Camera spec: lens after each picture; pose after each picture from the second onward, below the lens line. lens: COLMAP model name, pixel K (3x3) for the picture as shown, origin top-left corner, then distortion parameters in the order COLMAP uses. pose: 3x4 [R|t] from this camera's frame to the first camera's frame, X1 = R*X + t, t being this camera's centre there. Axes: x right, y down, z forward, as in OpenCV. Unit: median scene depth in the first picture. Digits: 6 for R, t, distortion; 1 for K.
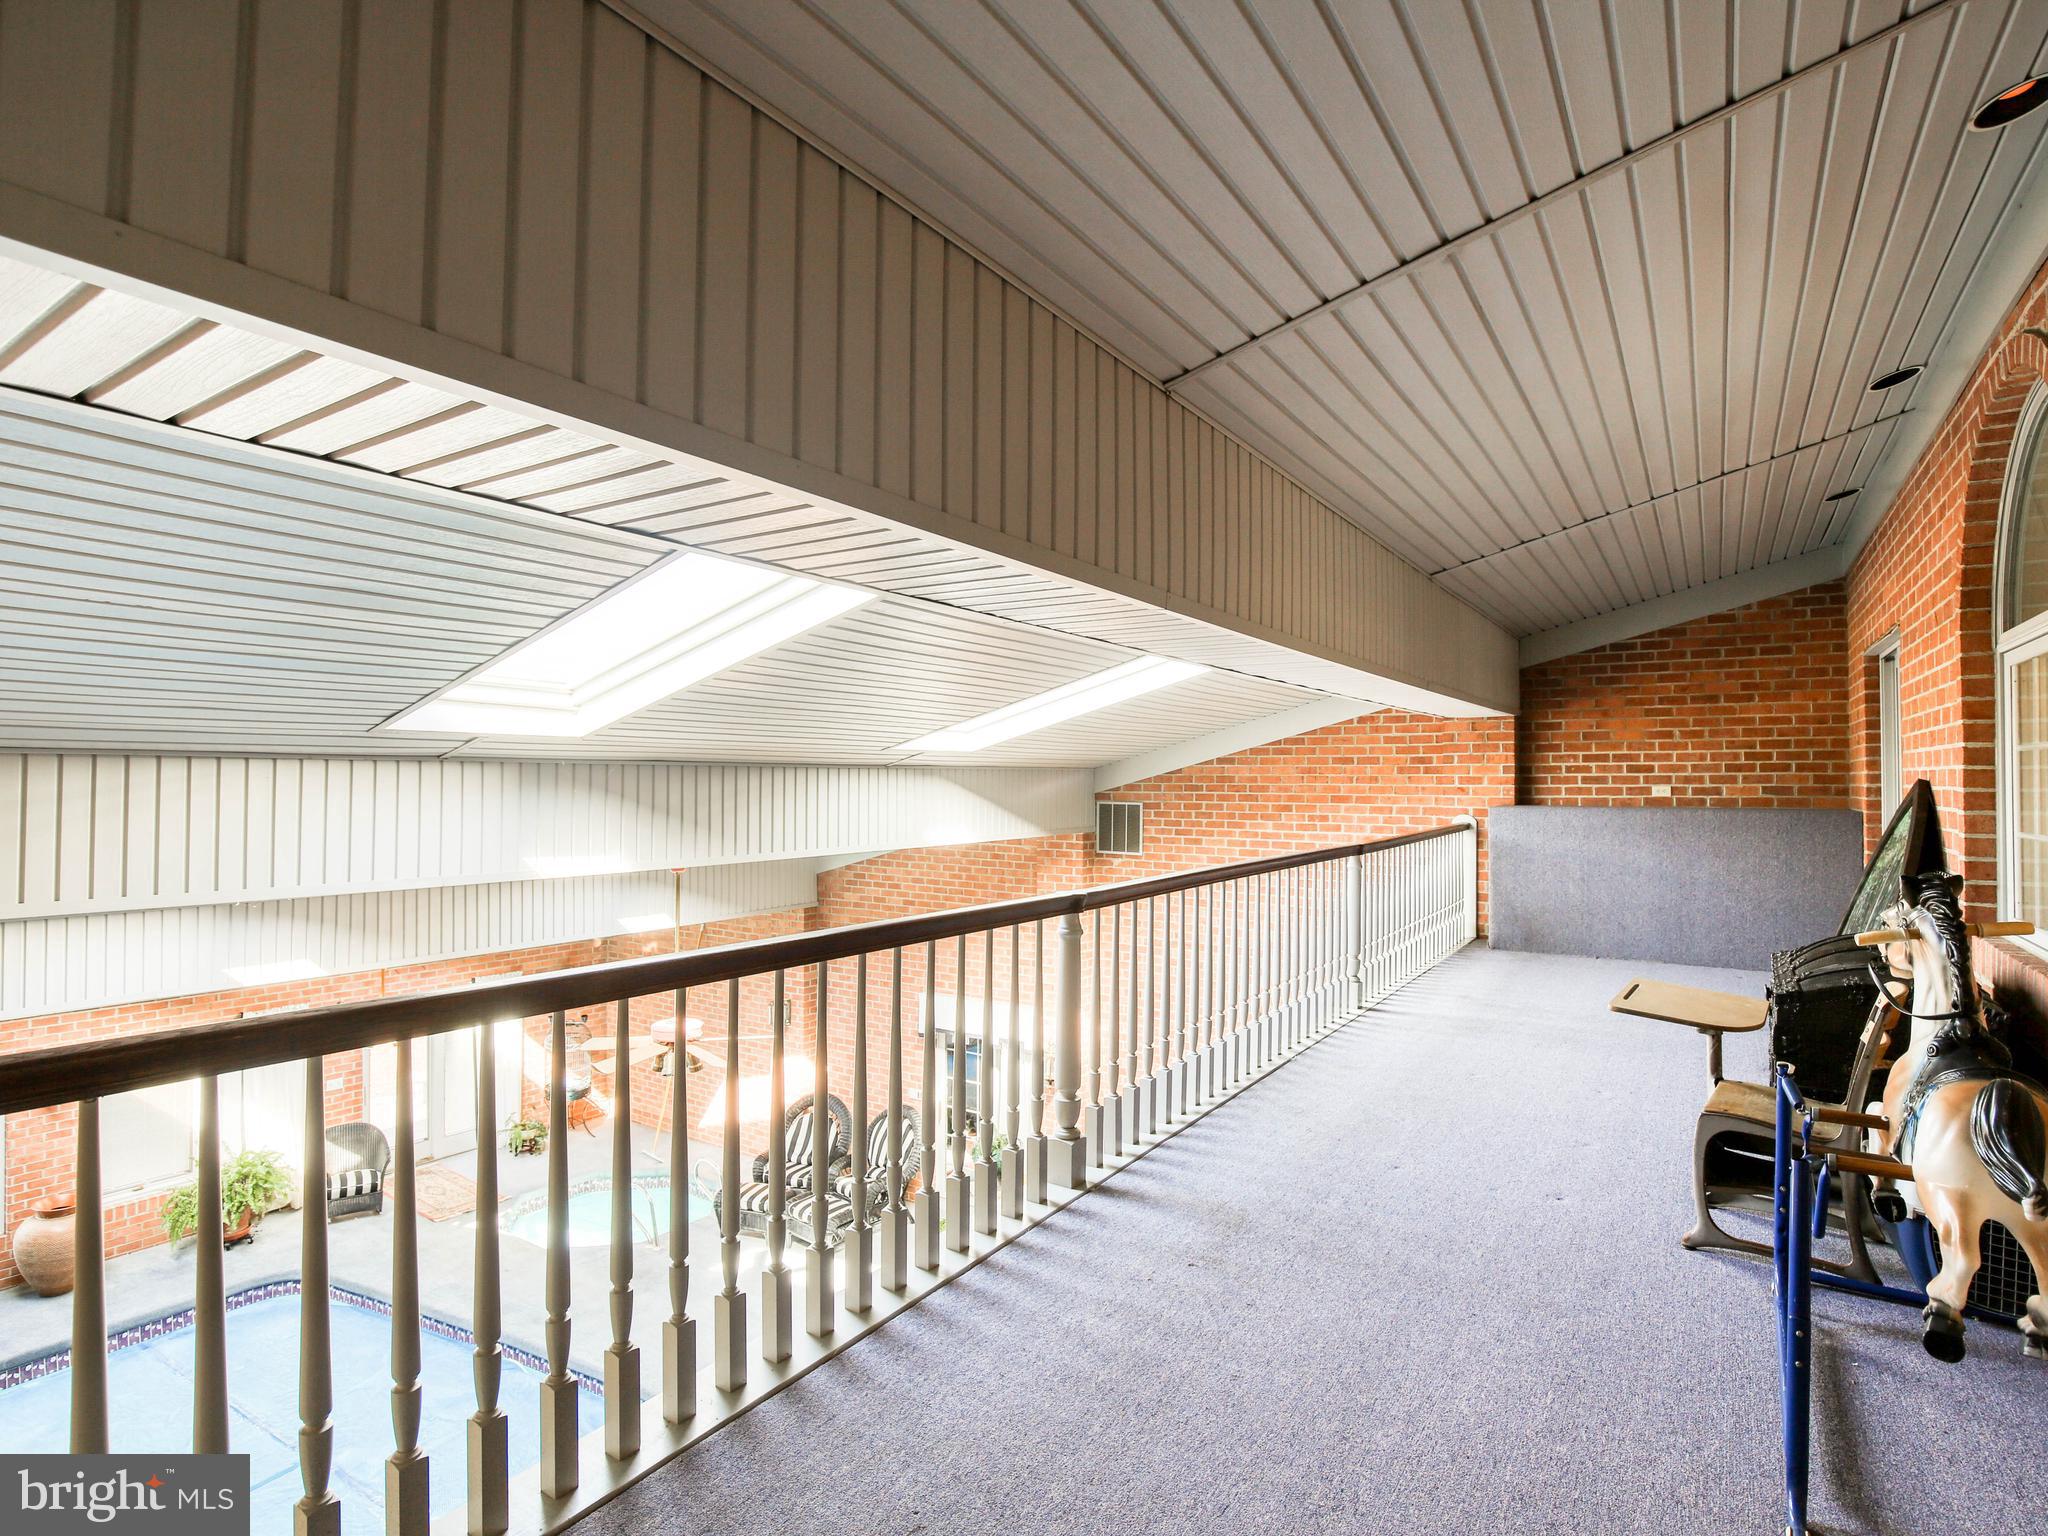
lens RADIAL K [[1033.6, 0, 1059.3], [0, 1033.6, 738.9], [0, 0, 1]] dist [-0.052566, 0.010838]
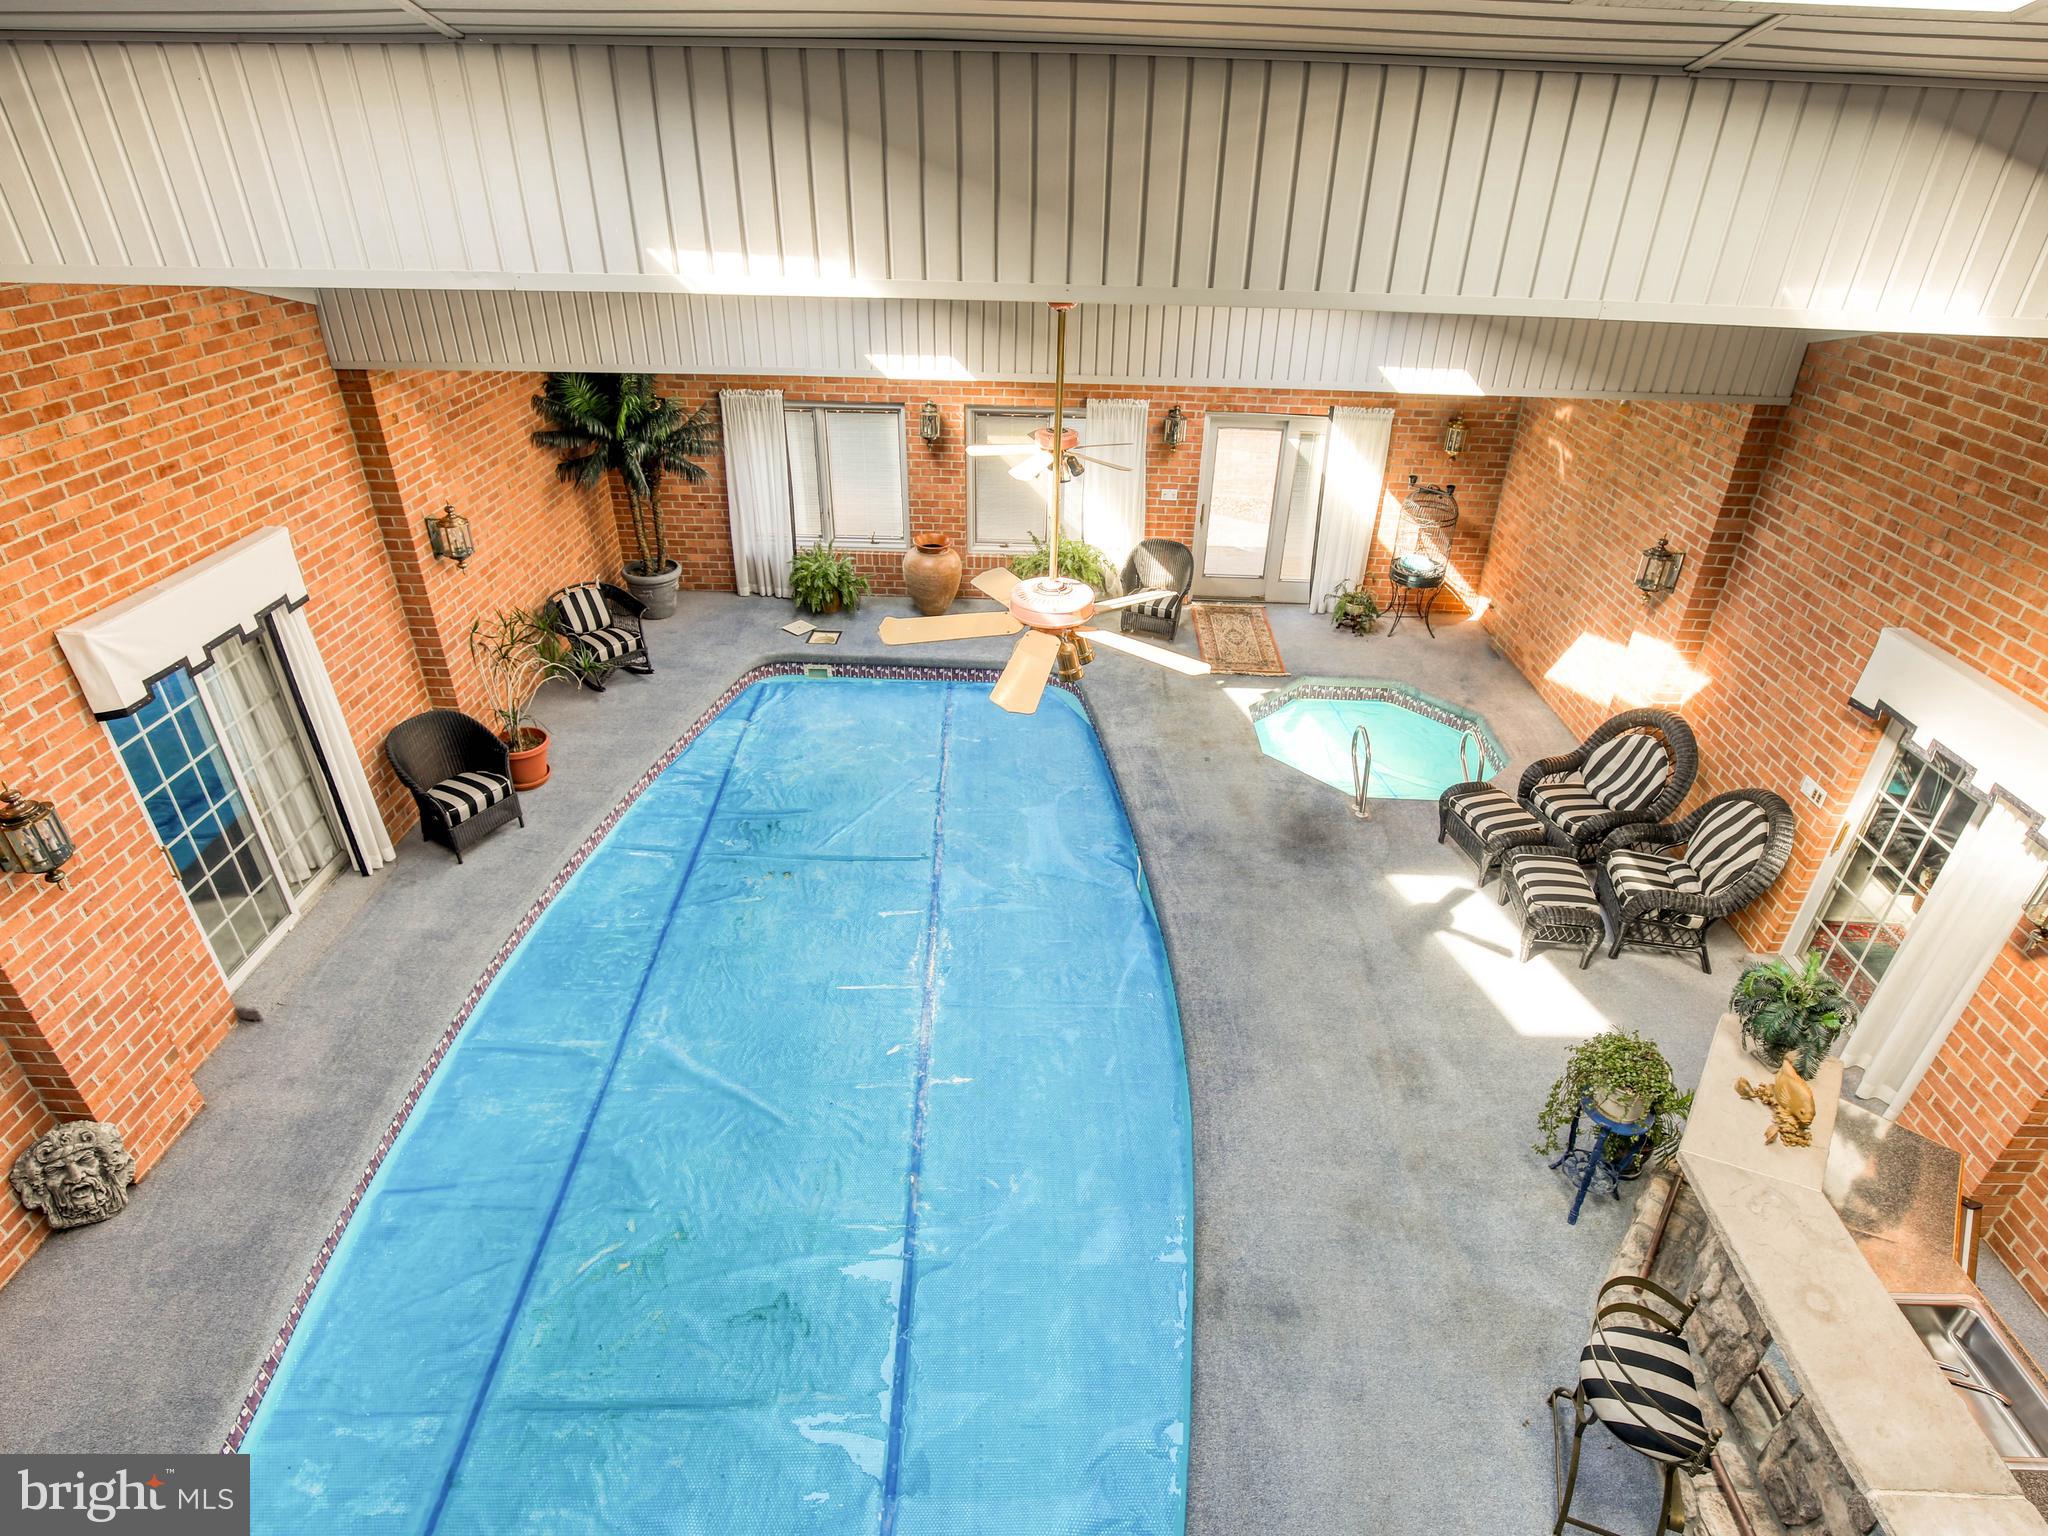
lens RADIAL K [[1079.6, 0, 1039.2], [0, 1079.6, 757.9], [0, 0, 1]] dist [-0.041609, 0.008526]
pose [[0.511982, 0.447045, -0.733502, 0.064831], [0.014120, 0.849411, 0.527543, 0.025754], [0.858880, -0.280450, 0.428570, 0.446240]]
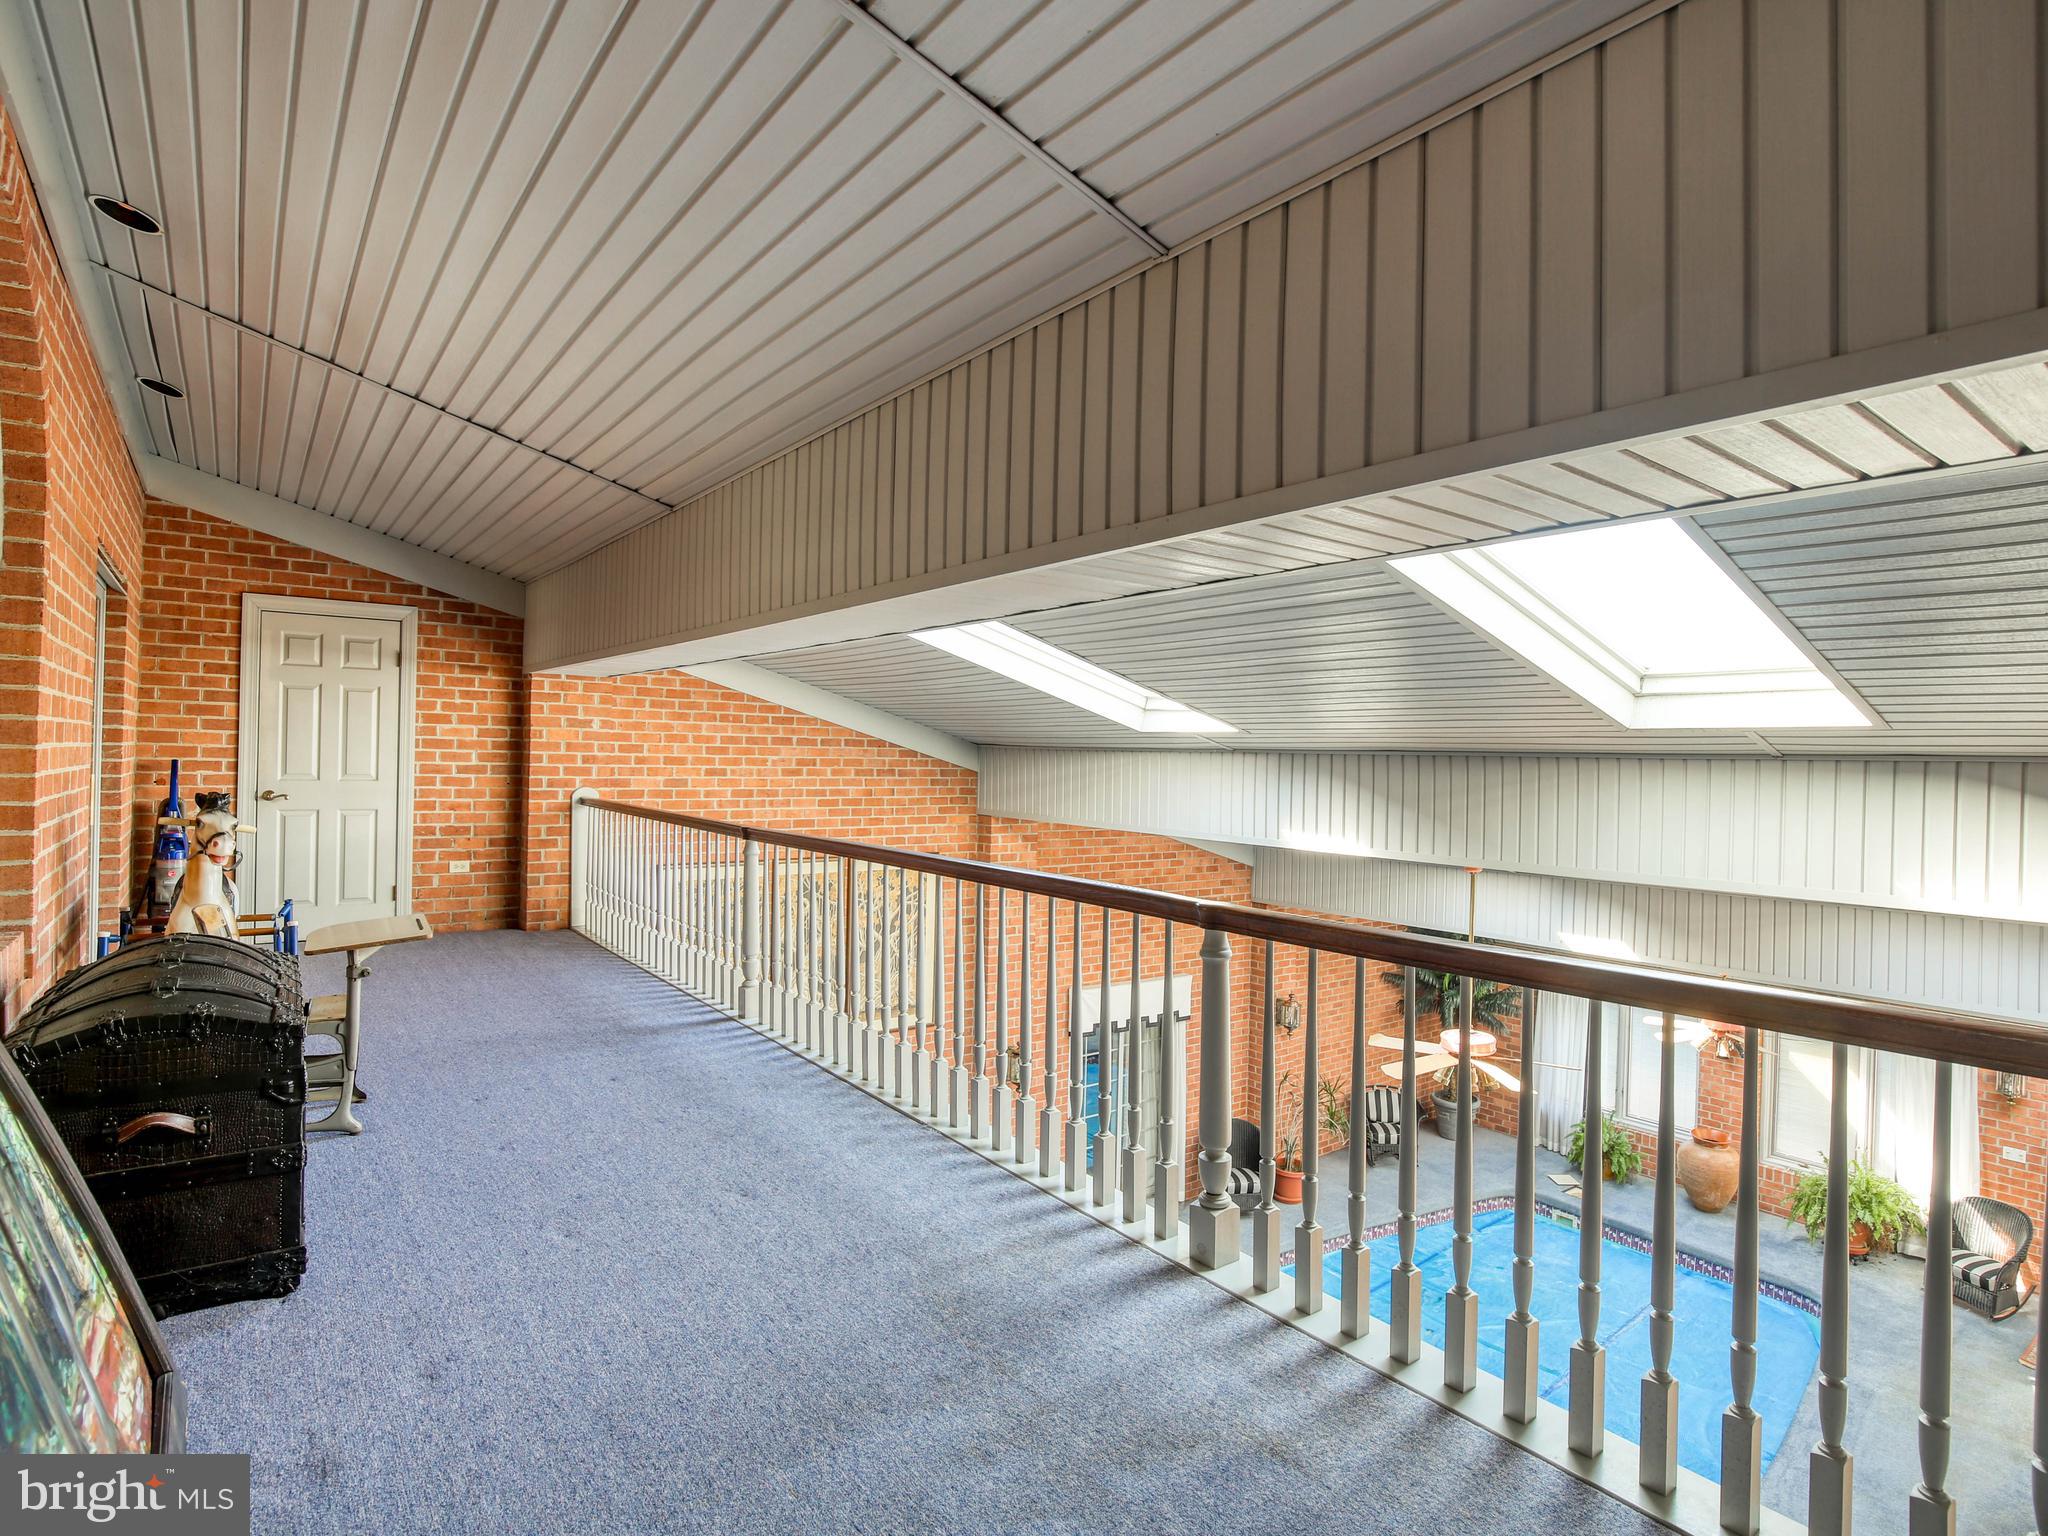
lens RADIAL K [[1063.5, 0, 1042.3], [0, 1063.5, 746.7], [0, 0, 1]] dist [-0.023192, 0.003166]
pose [[-0.344586, -0.025878, -0.938398, 0.420940], [0.010542, 0.999450, -0.031433, 0.027107], [0.938695, -0.020724, -0.344124, 0.610397]]
